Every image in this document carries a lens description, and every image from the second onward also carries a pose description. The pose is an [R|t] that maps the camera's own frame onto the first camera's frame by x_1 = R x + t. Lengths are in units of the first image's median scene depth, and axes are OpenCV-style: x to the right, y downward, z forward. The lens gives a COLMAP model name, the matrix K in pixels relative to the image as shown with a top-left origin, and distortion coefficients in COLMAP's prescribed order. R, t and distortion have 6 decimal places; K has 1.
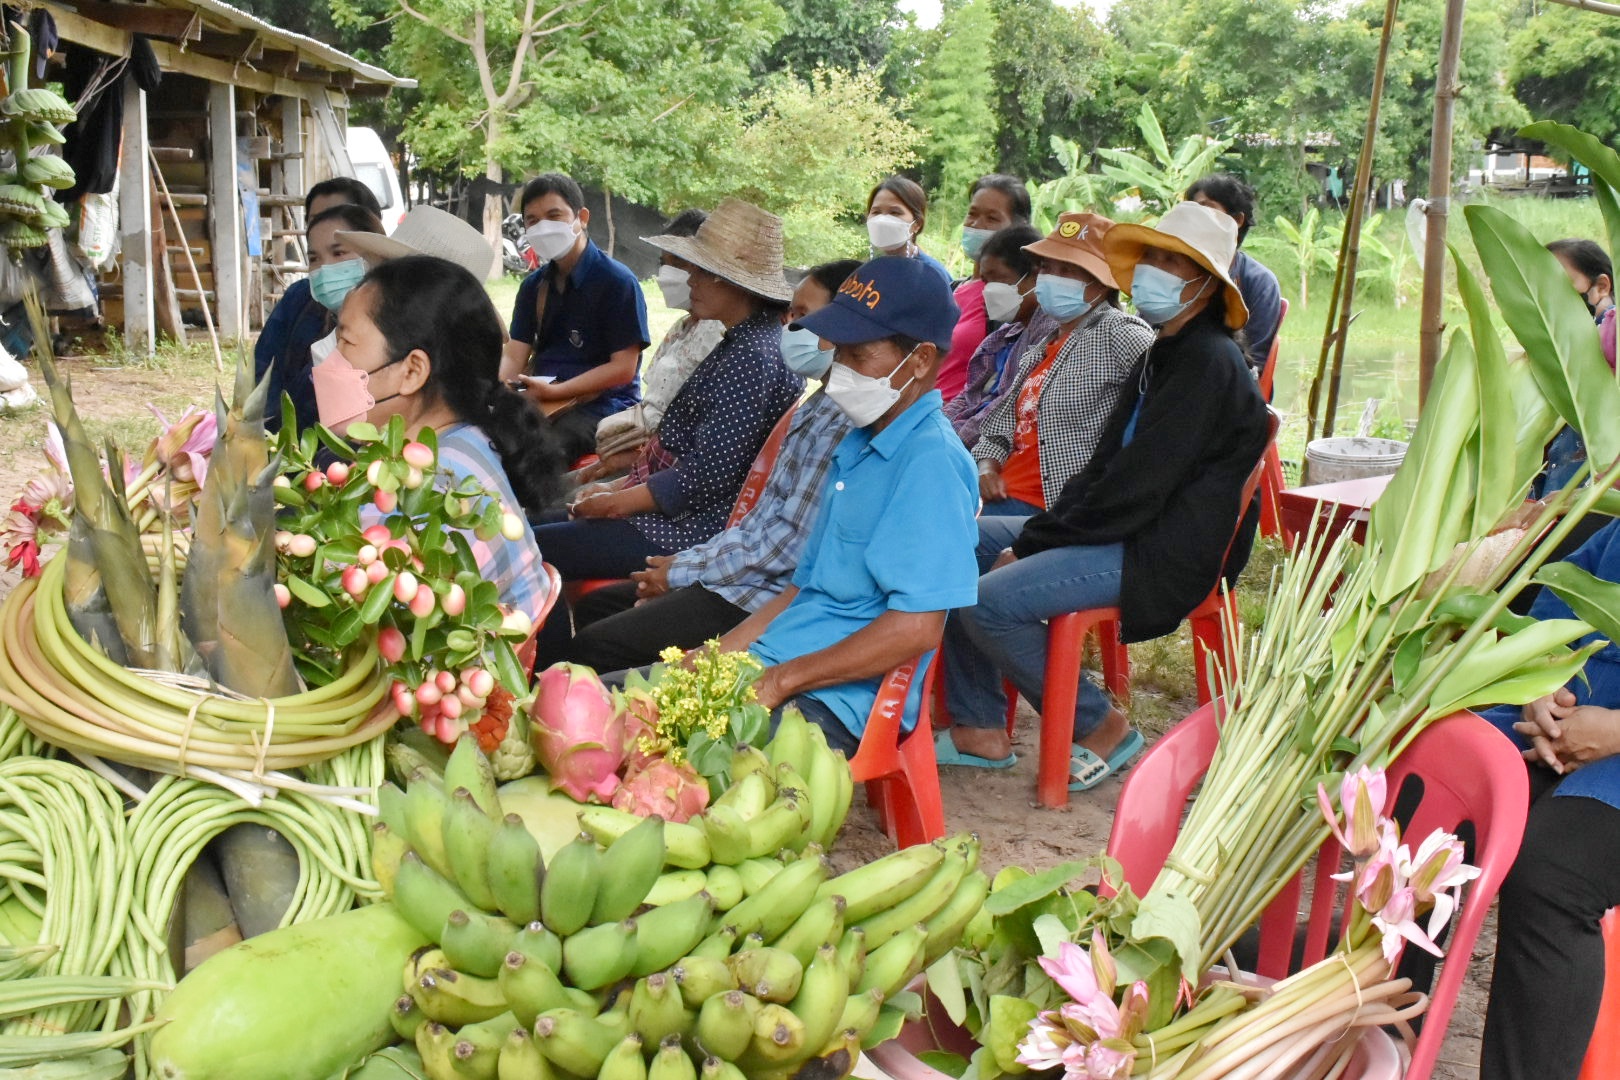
lens RADIAL K [[2329.5, 0, 810.0], [0, 2329.5, 540.0], [0, 0, 1]] dist [-0.001789, 0.006274]
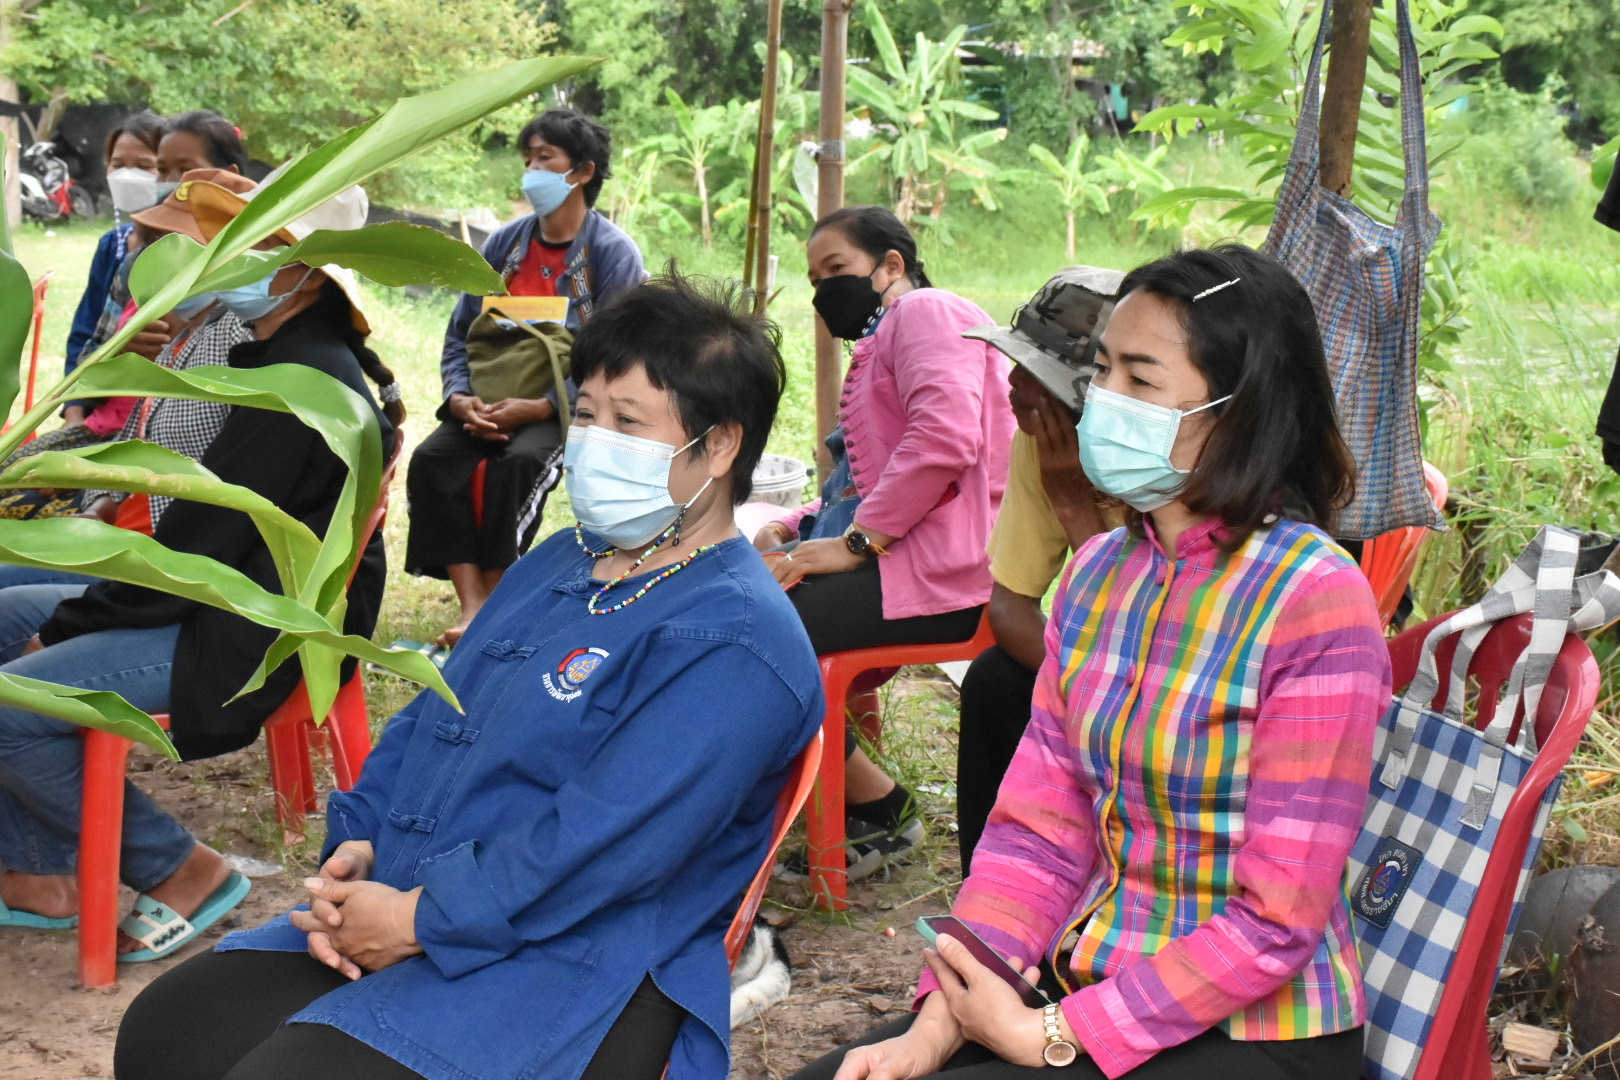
lens RADIAL K [[2827.3, 0, 1050.2], [0, 2827.3, 539.3], [0, 0, 1]] dist [-0.011399, -0.055657]
pose [[0.992069, -0.016833, 0.124564, 0.282061], [0.016227, 0.999851, 0.005875, -0.025215], [-0.124644, -0.003807, 0.992194, 0.080461]]
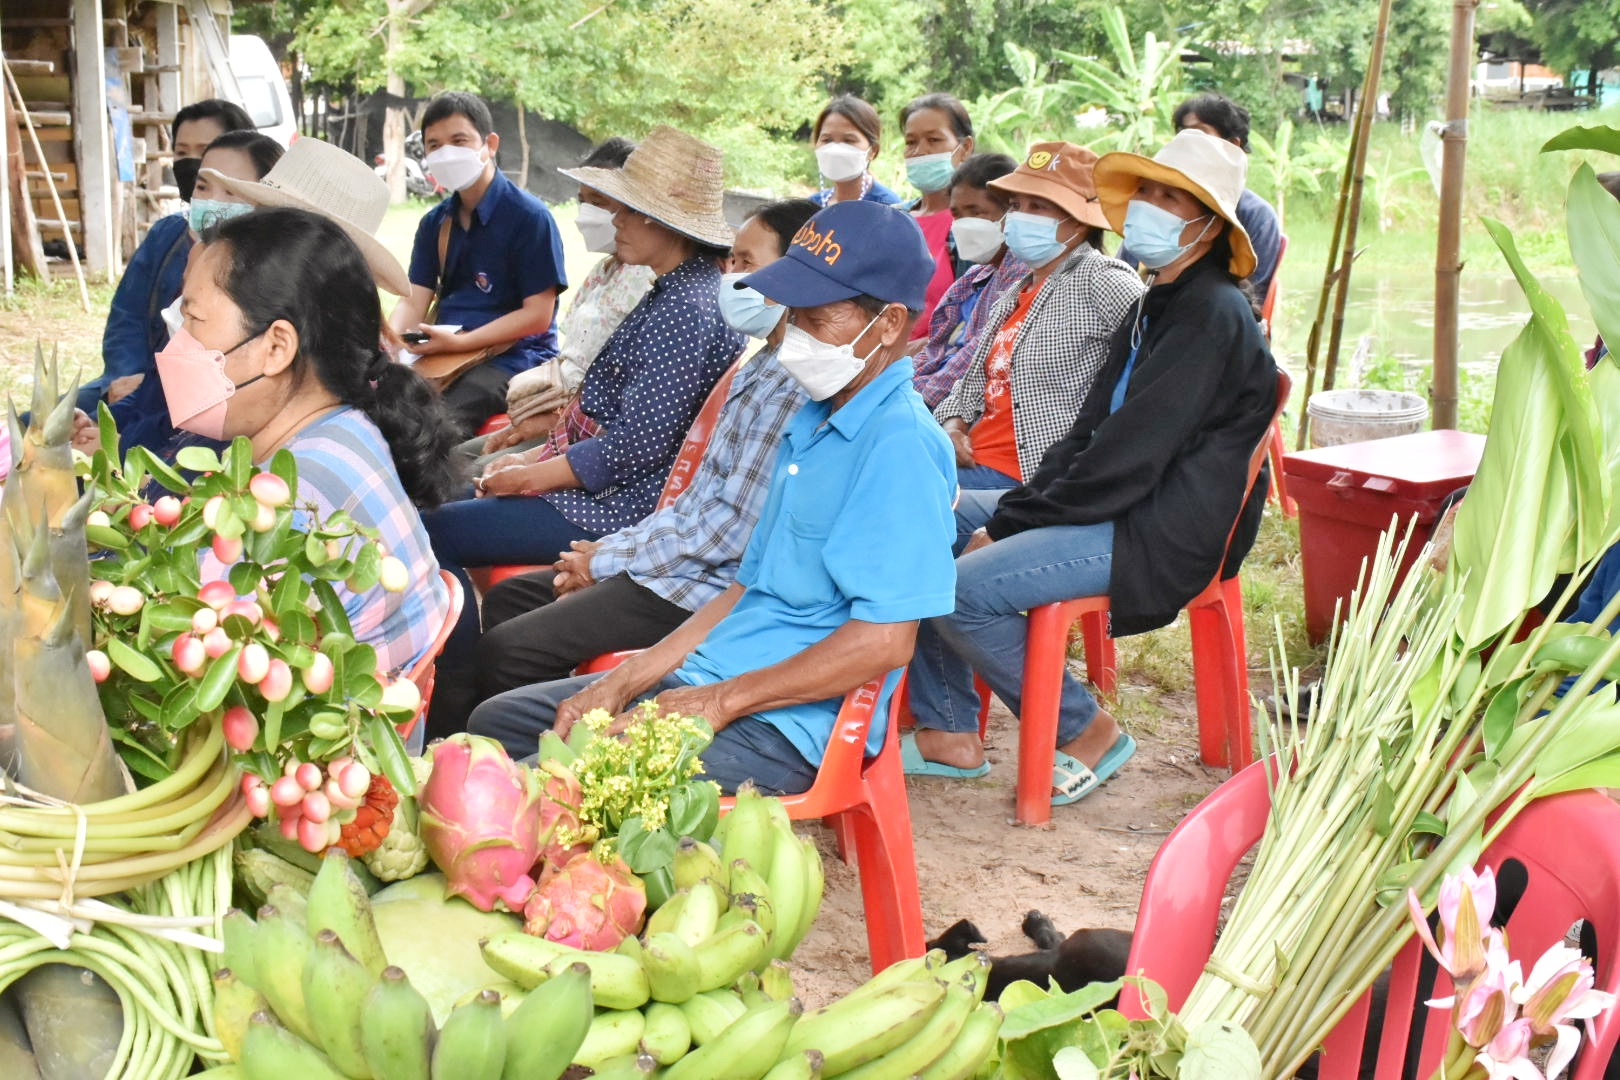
lens RADIAL K [[2491.5, 0, 810.0], [0, 2491.5, 540.0], [0, 0, 1]] dist [-0.022430, 0.143517]
pose [[0.999614, -0.006146, 0.027097, -0.004306], [0.005432, 0.999638, 0.026350, -0.016626], [-0.027249, -0.026192, 0.999285, 0.067169]]
